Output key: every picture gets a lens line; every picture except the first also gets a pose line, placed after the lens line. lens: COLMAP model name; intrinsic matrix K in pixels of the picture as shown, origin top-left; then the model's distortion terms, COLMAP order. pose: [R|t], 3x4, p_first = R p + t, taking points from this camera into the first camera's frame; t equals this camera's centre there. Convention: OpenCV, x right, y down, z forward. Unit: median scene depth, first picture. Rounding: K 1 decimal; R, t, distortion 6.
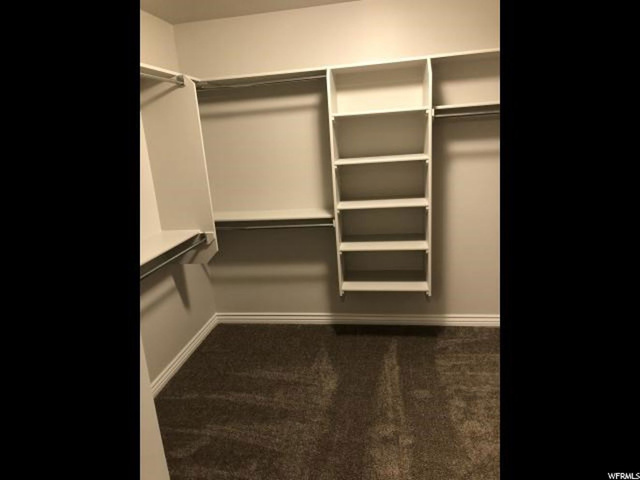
lens RADIAL K [[393.3, 0, 319.0], [0, 393.3, 238.0], [0, 0, 1]] dist [0.006933, 0.001028]
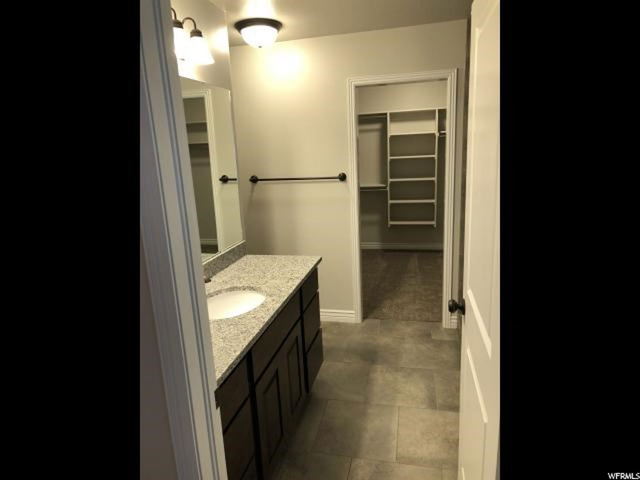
lens RADIAL K [[393.3, 0, 321.5], [0, 393.3, 241.1], [0, 0, 1]] dist [0.006933, 0.001028]
pose [[0.997615, 0.039540, -0.056573, -0.170257], [-0.041416, 0.998617, -0.032377, 0.306526], [0.055215, 0.034642, 0.997873, -0.992332]]
